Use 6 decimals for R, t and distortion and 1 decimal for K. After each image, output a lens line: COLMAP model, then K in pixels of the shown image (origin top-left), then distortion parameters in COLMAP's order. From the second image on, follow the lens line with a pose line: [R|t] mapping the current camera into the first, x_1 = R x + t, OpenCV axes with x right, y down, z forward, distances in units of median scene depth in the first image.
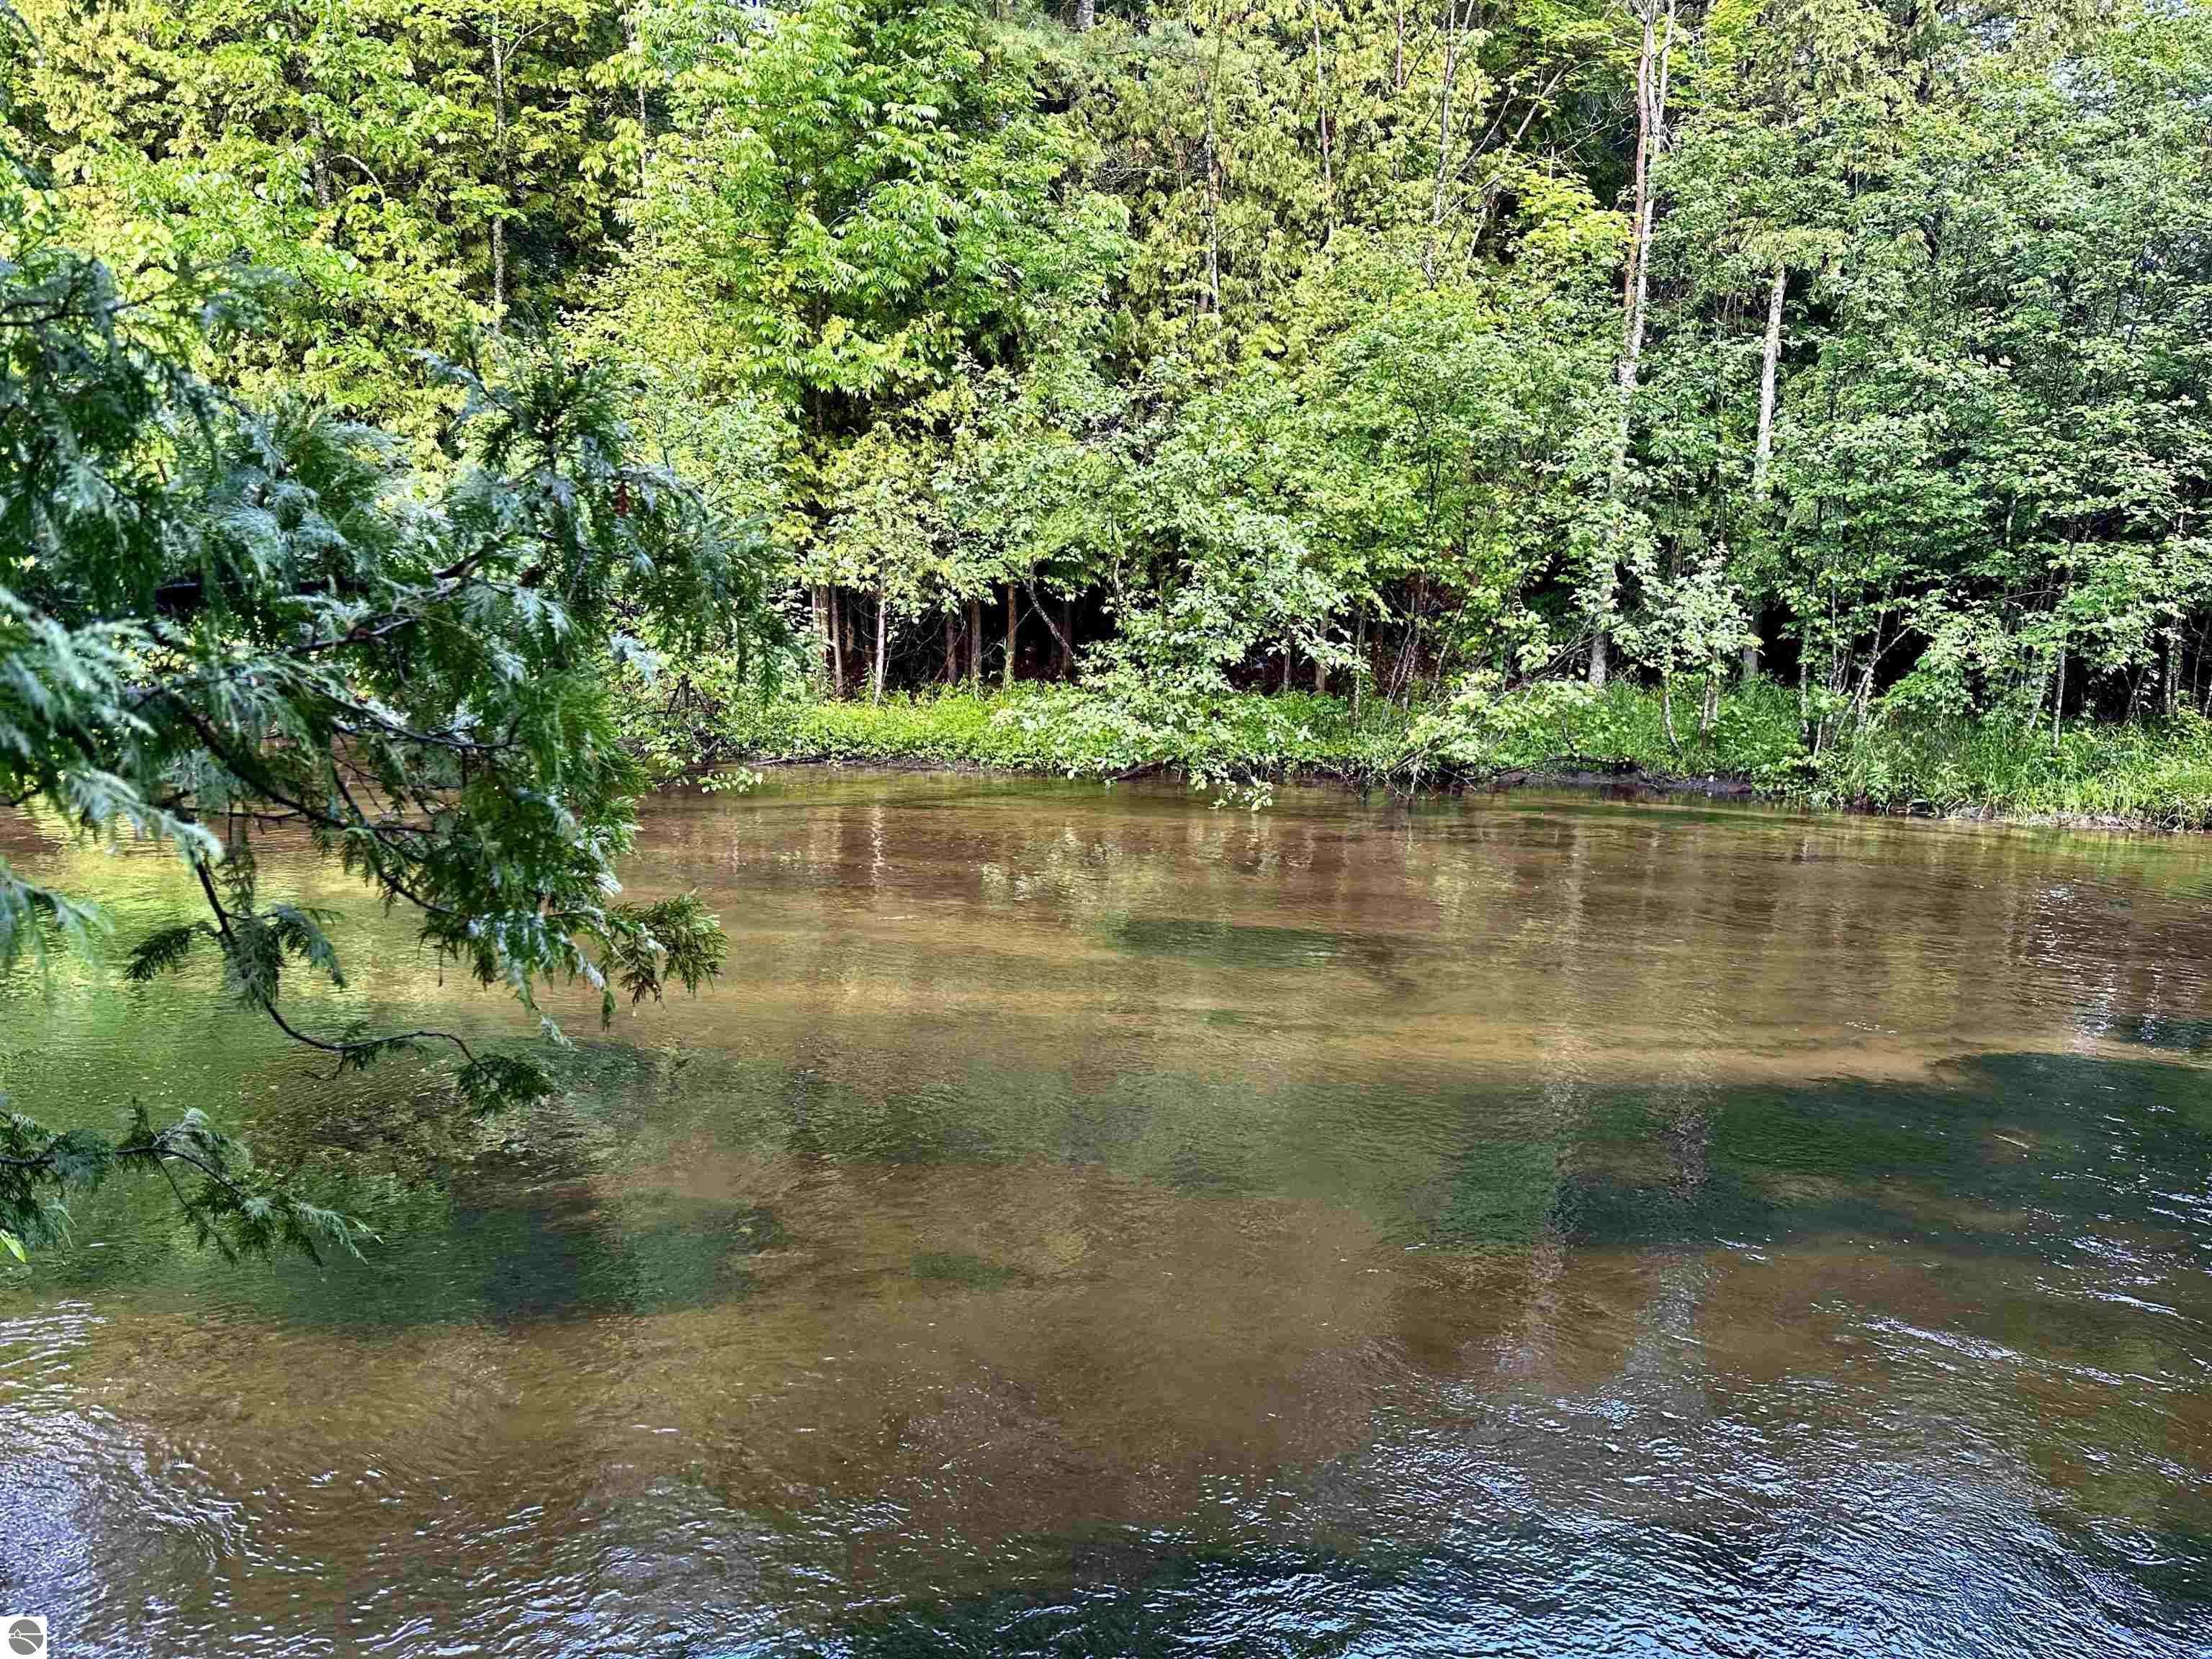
lens RADIAL K [[1538.7, 0, 1079.9], [0, 1538.7, 871.4], [0, 0, 1]] dist [0.050489, -0.071272]
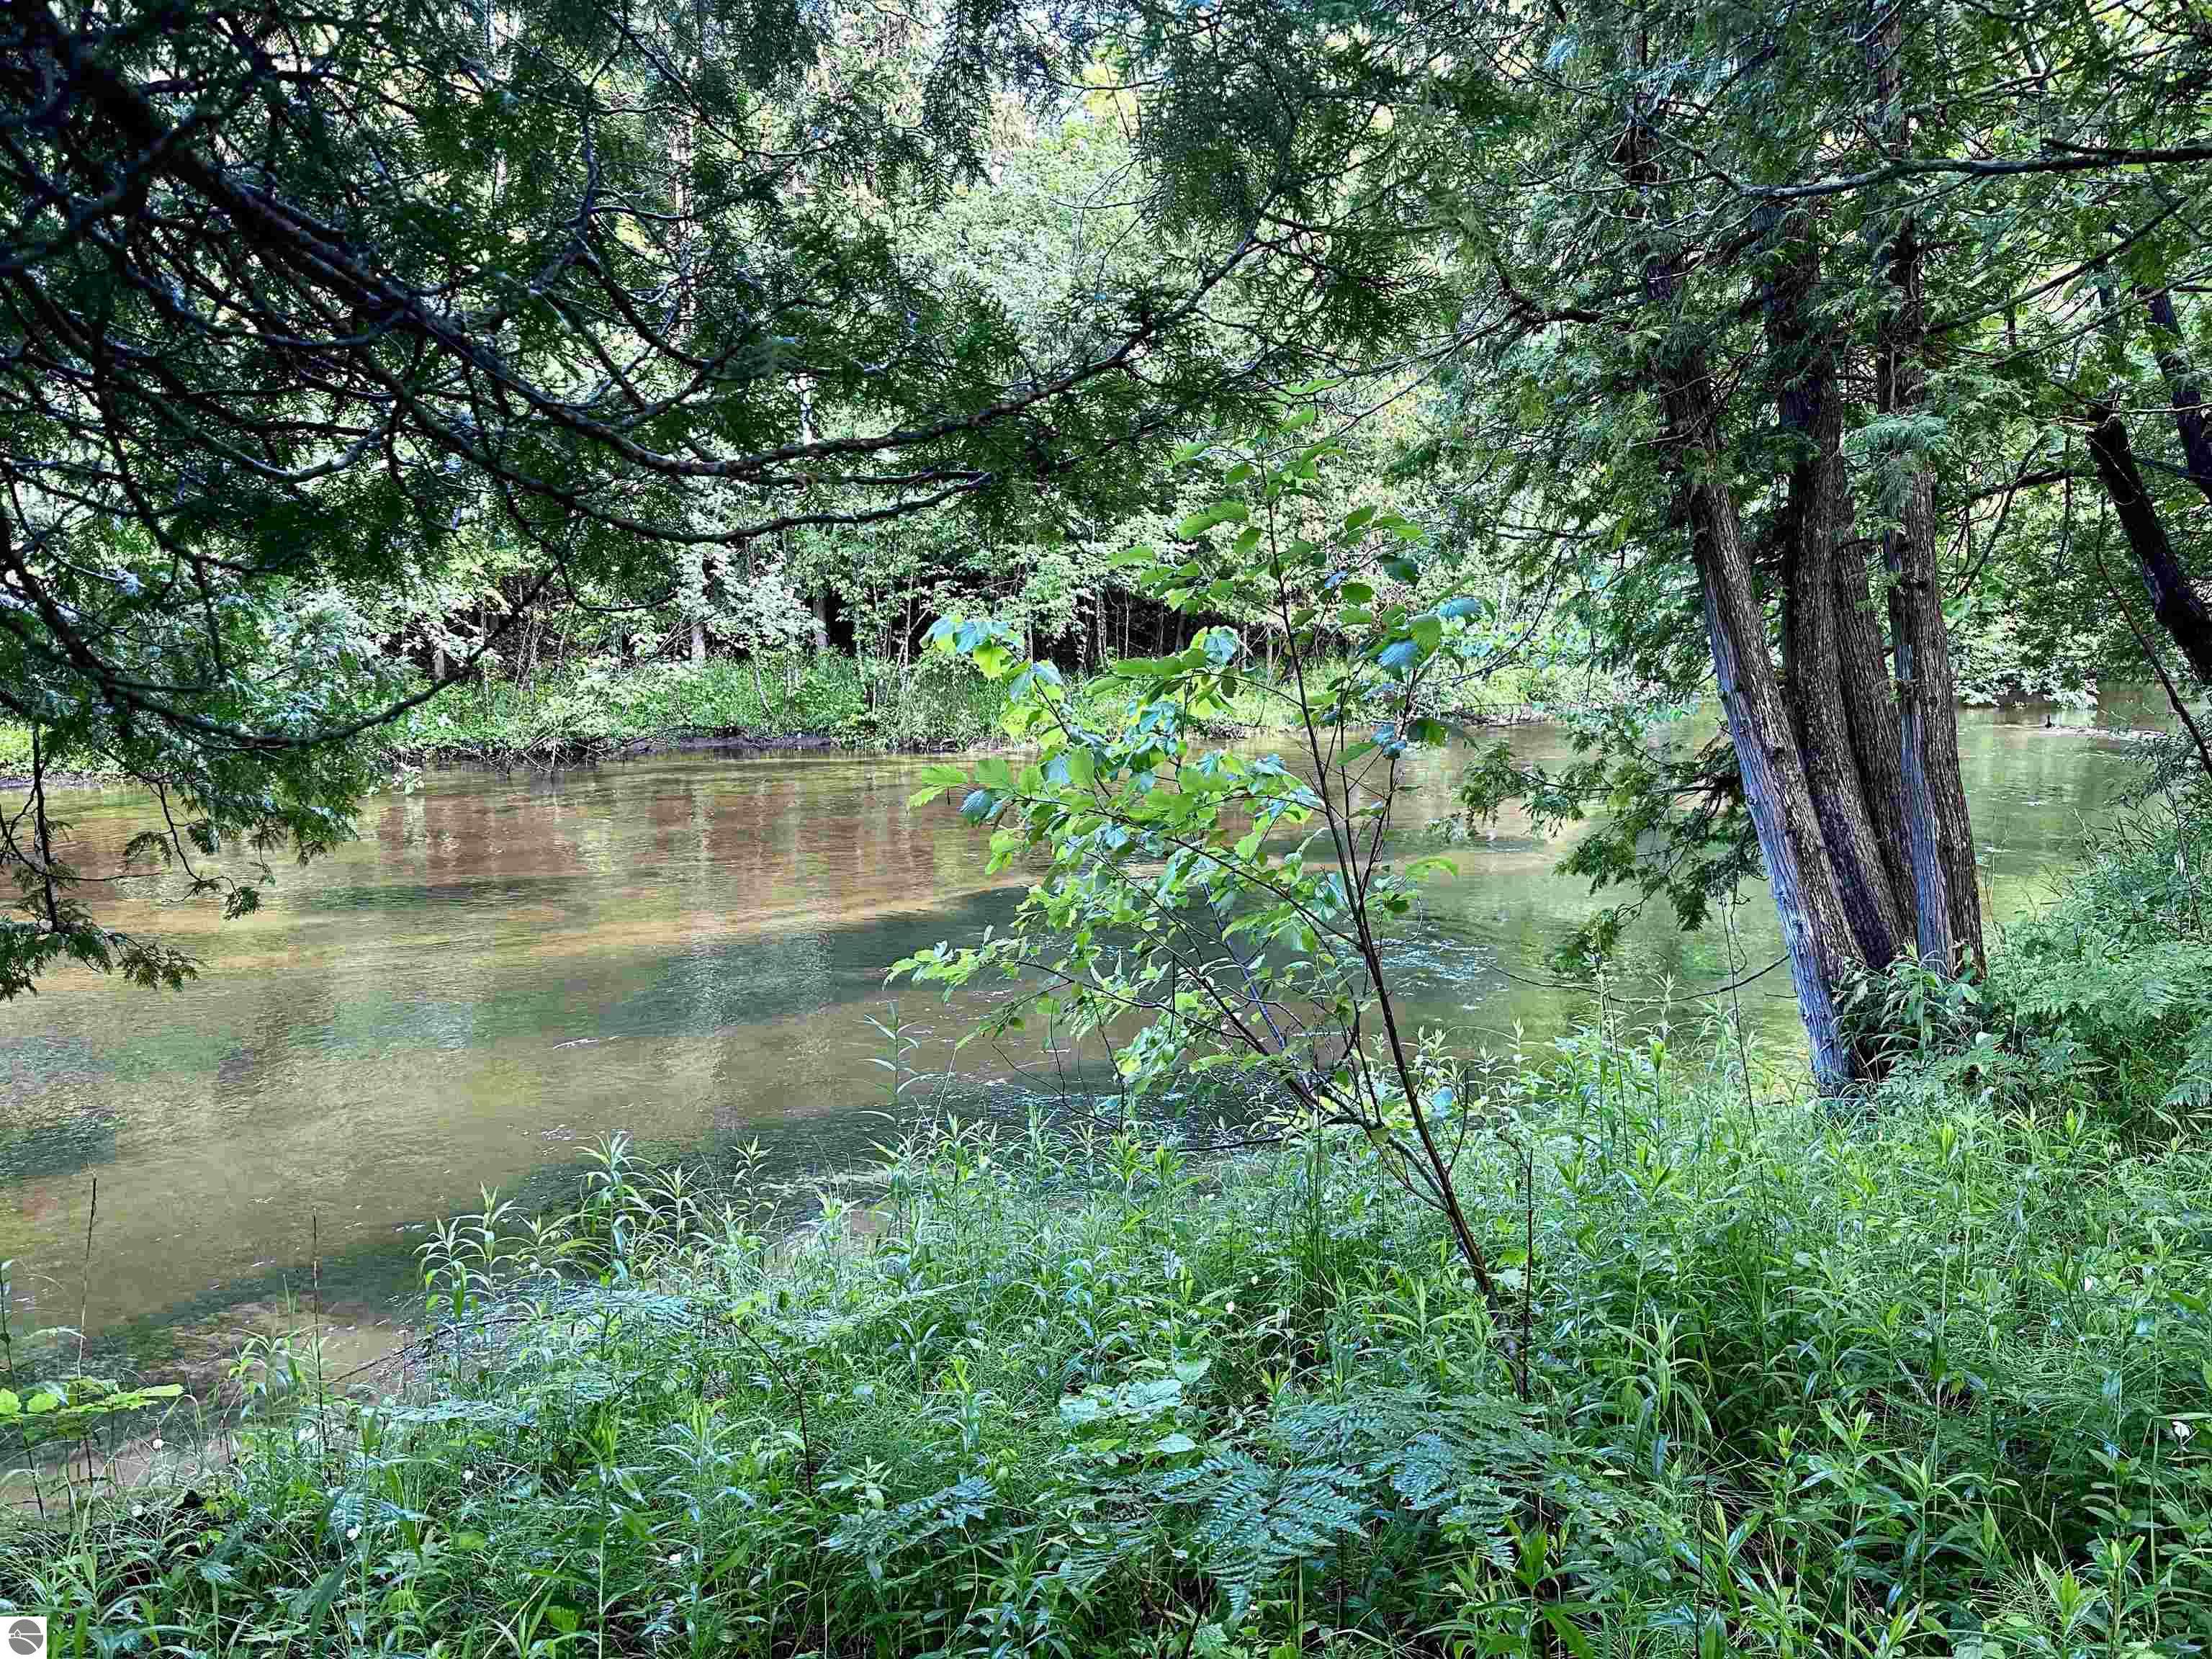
lens RADIAL K [[1538.7, 0, 1109.3], [0, 1538.7, 828.5], [0, 0, 1]] dist [0.050489, -0.071272]
pose [[0.837016, -0.105914, 0.536830, -0.056889], [0.111725, 0.993500, 0.021812, 0.015586], [-0.535651, 0.041721, 0.843408, -0.176757]]
